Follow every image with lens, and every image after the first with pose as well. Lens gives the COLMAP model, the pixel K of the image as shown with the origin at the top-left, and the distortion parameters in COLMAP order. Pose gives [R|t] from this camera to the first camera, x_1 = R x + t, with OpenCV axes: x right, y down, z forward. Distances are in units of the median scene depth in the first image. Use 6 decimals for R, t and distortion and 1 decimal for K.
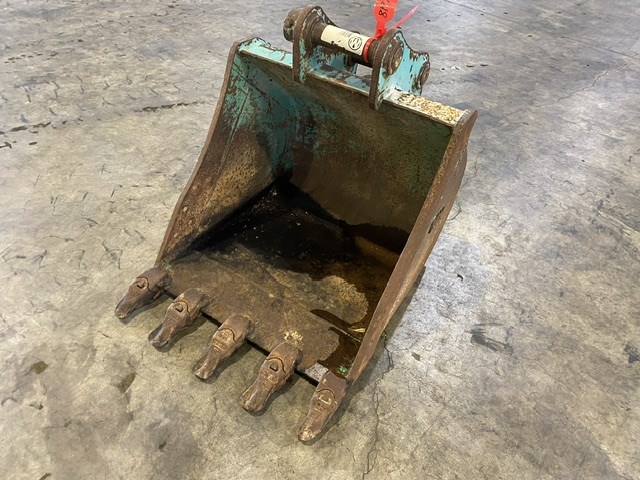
lens RADIAL K [[478.9, 0, 319.3], [0, 478.9, 240.3], [0, 0, 1]] dist [-0.006516, 0.010279]
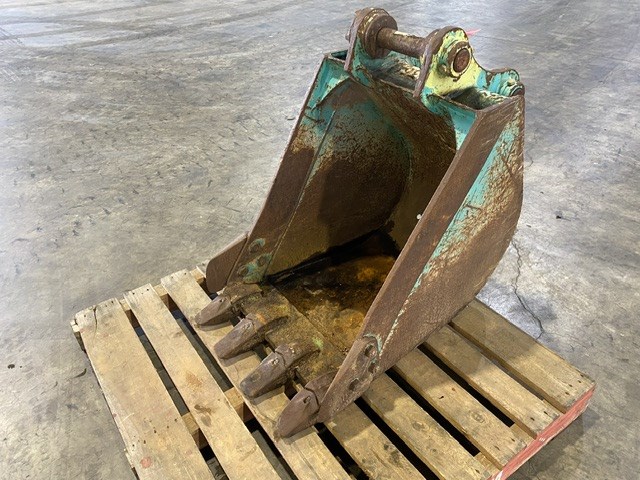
lens RADIAL K [[478.9, 0, 320.5], [0, 478.9, 239.5], [0, 0, 1]] dist [-0.006516, 0.010279]
pose [[0.994391, -0.097603, -0.040751, -0.315054], [0.094180, 0.992430, -0.078823, 0.213469], [0.048136, 0.074543, 0.996055, -0.528453]]
